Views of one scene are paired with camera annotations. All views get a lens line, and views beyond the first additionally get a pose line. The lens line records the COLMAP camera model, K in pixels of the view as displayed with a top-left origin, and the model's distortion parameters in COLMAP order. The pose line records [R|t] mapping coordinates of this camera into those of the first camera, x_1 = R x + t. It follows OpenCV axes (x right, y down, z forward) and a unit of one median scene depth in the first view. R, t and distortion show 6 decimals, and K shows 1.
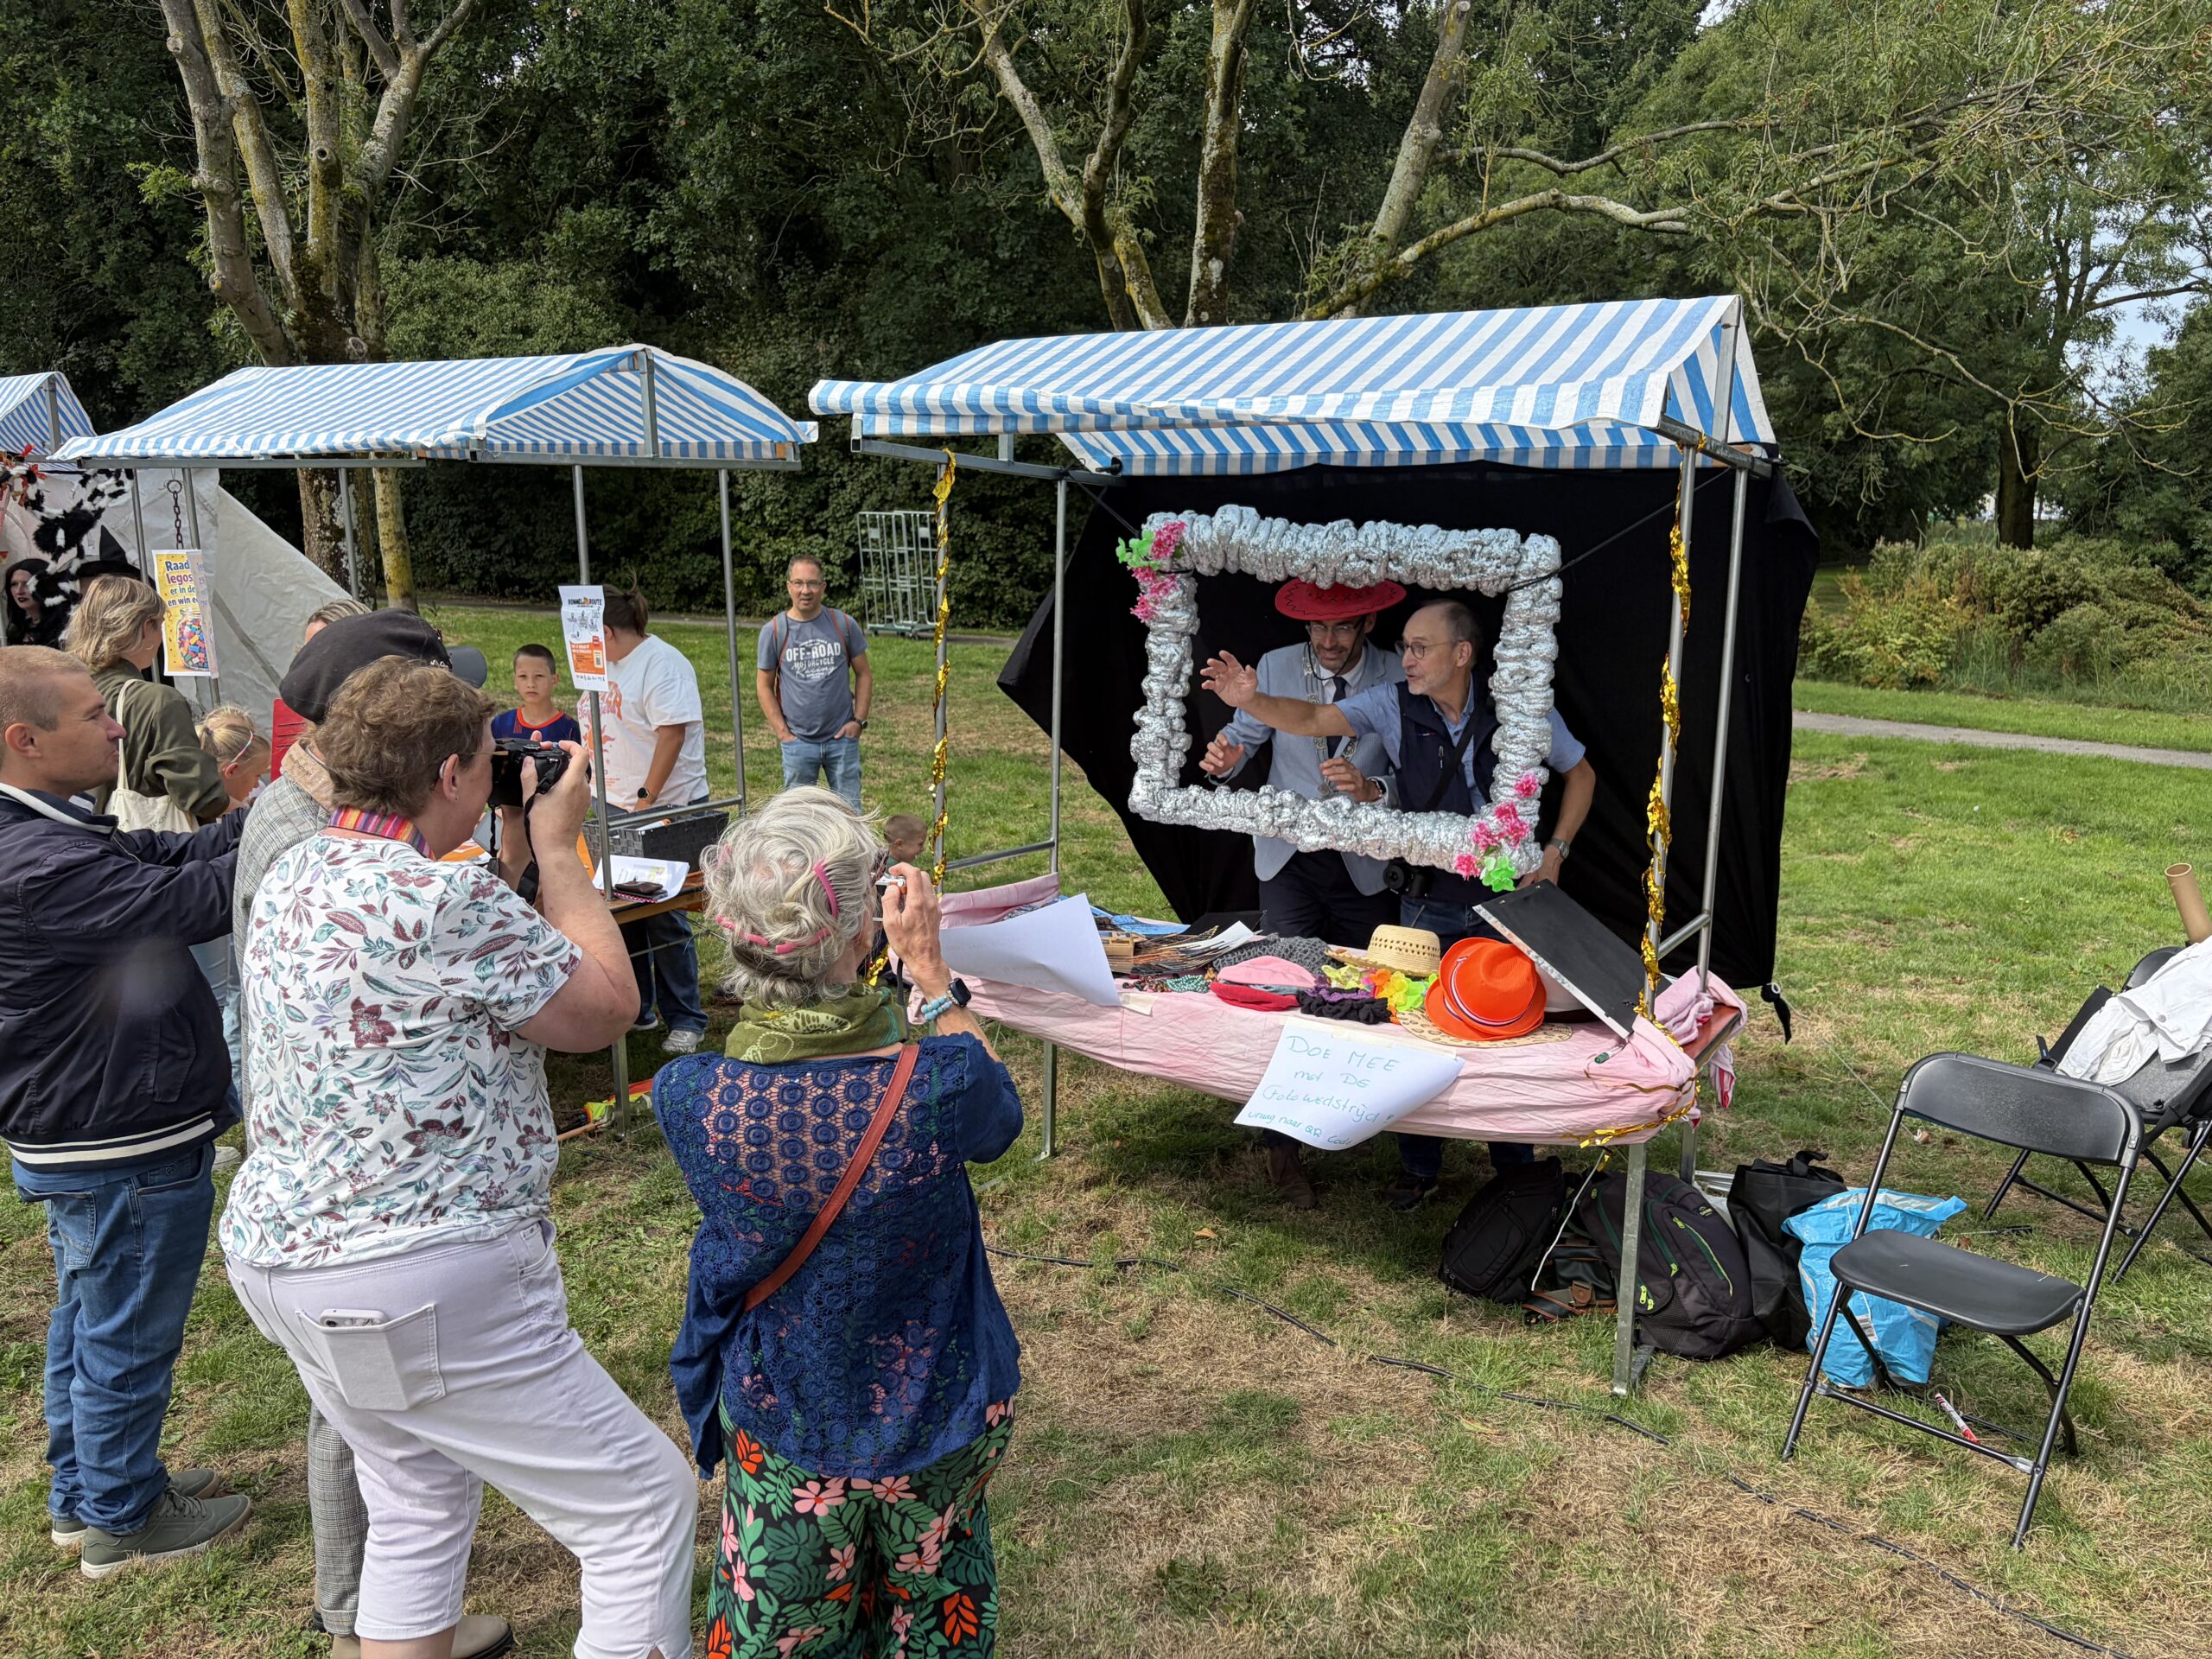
lens RADIAL K [[1704.1, 0, 1113.7], [0, 1704.1, 858.1], [0, 0, 1]] dist [0.035971, -0.039216]
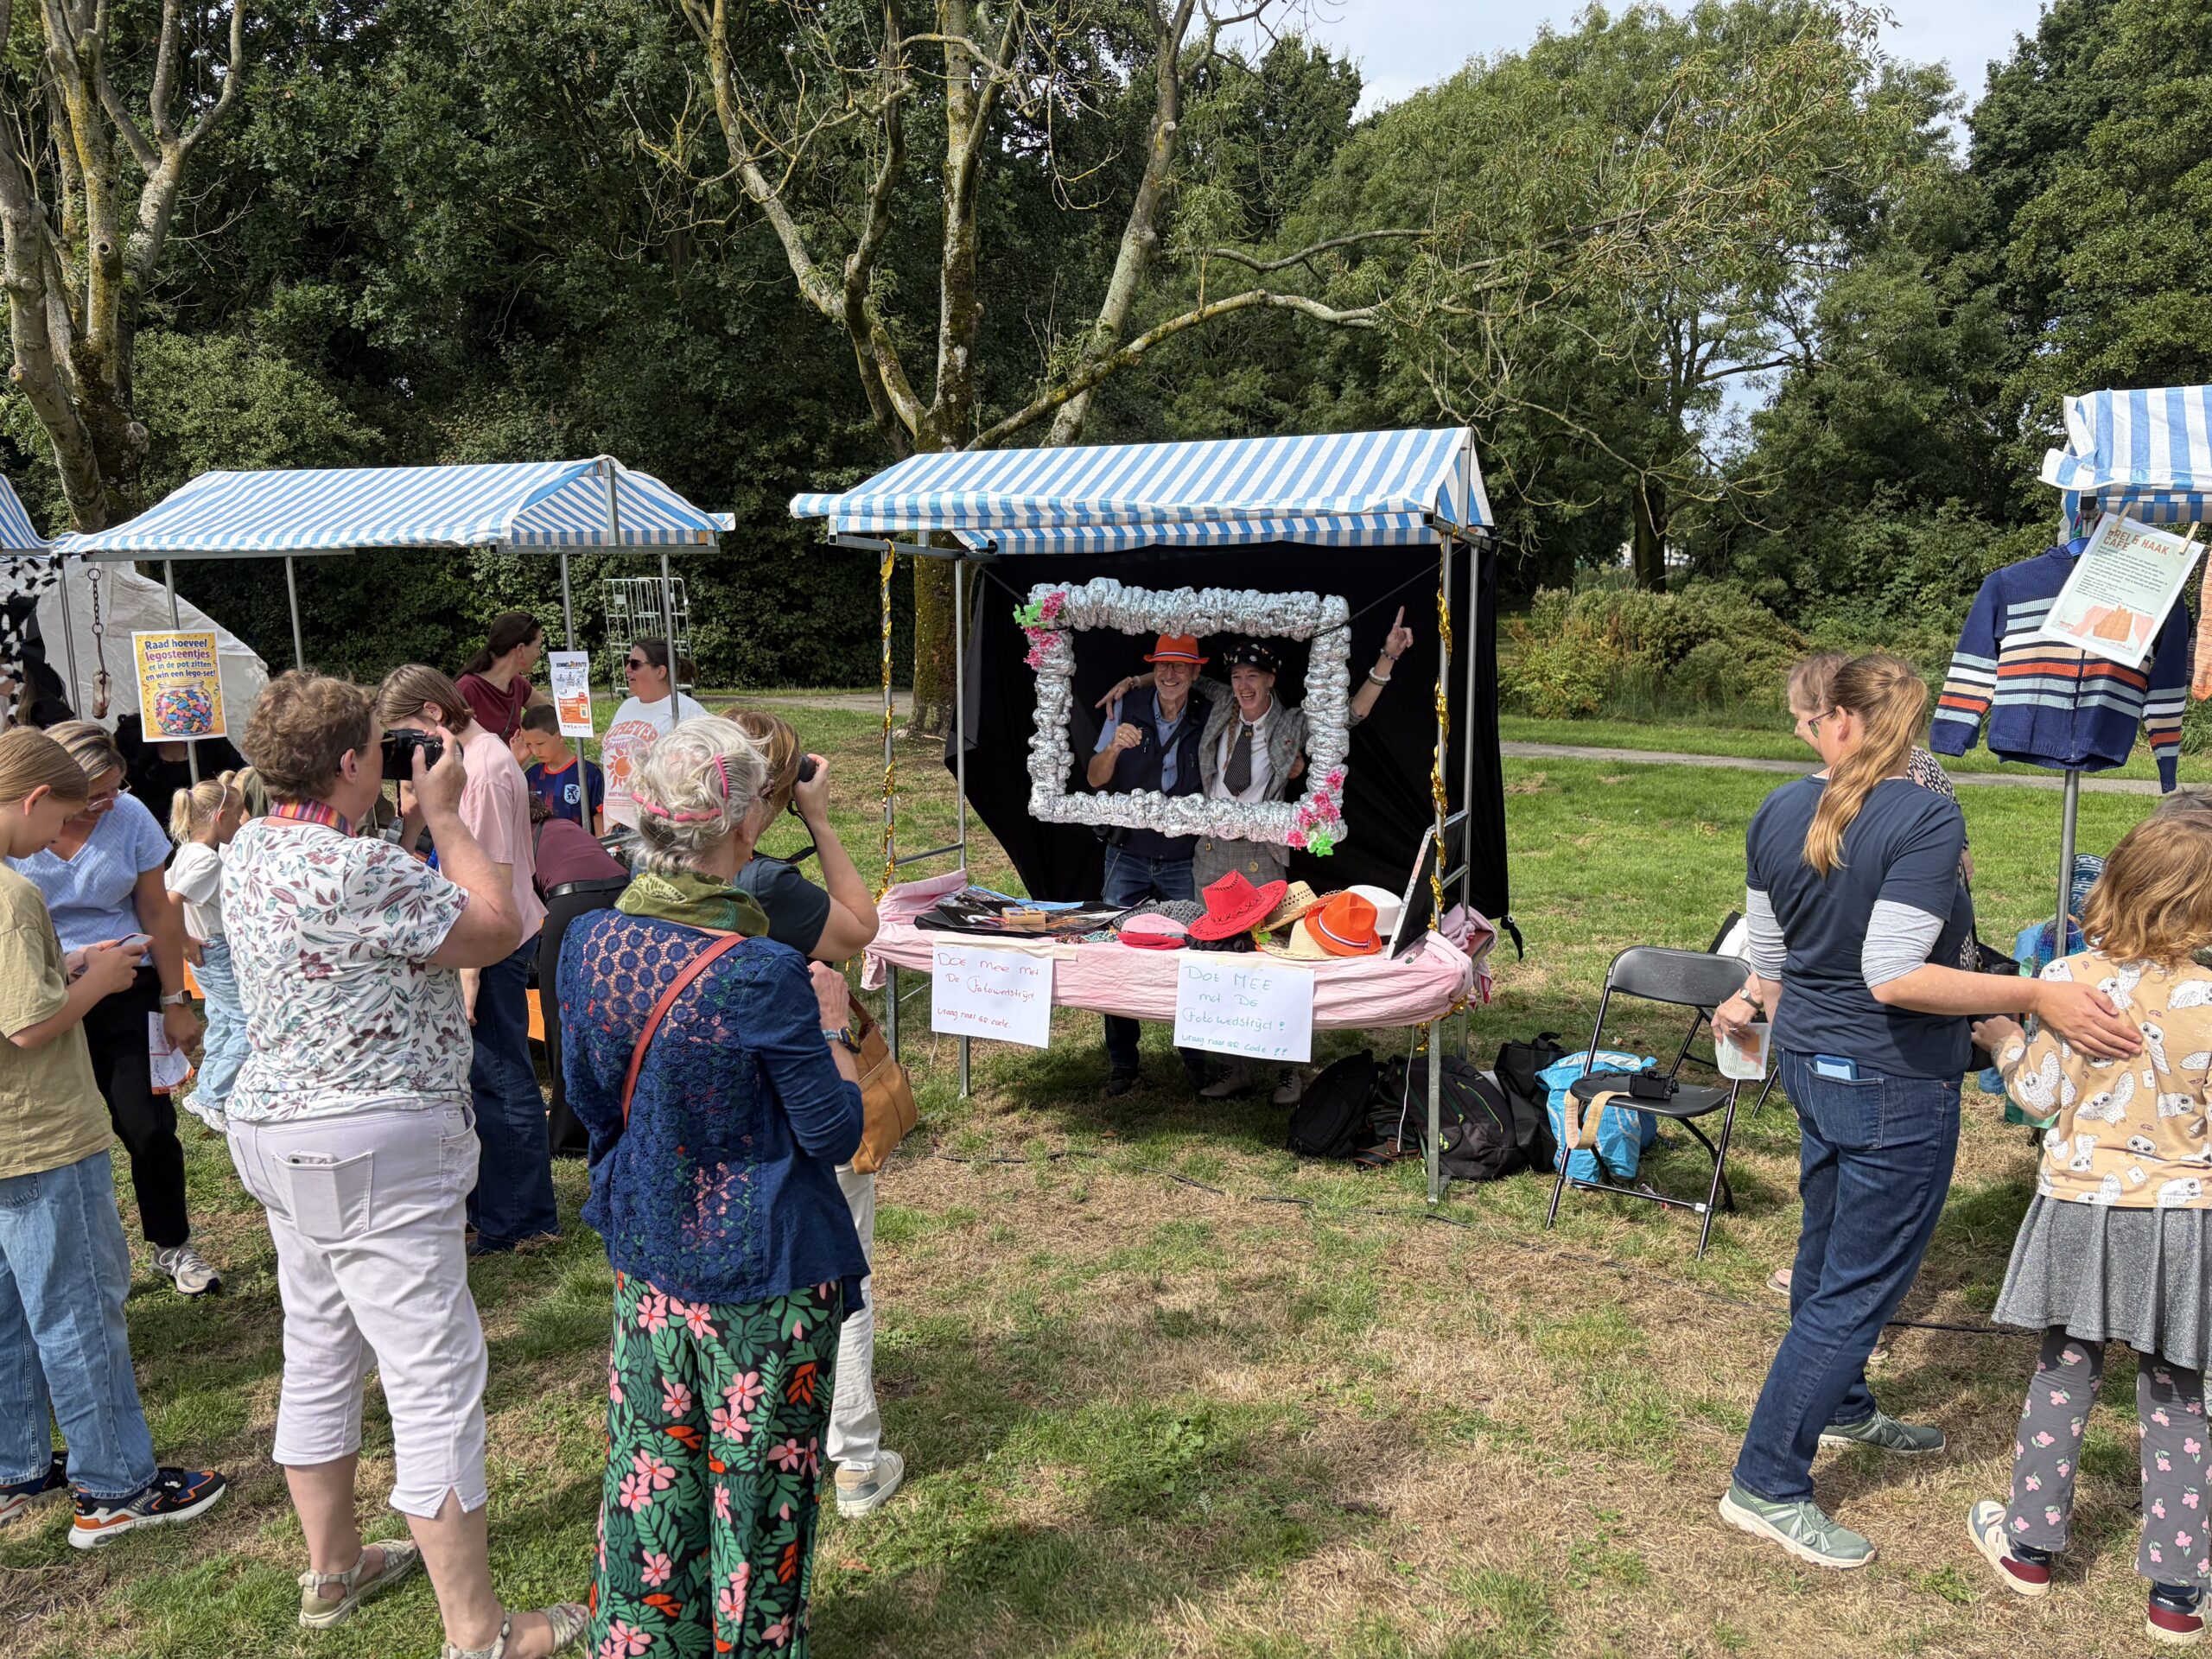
lens RADIAL K [[1662.5, 0, 1121.7], [0, 1662.5, 844.6], [0, 0, 1]] dist [0.053623, -0.070179]
pose [[0.984775, -0.046169, 0.167589, -0.122769], [0.052357, 0.998093, -0.032688, 0.036673], [-0.165760, 0.040965, 0.985315, -0.228415]]
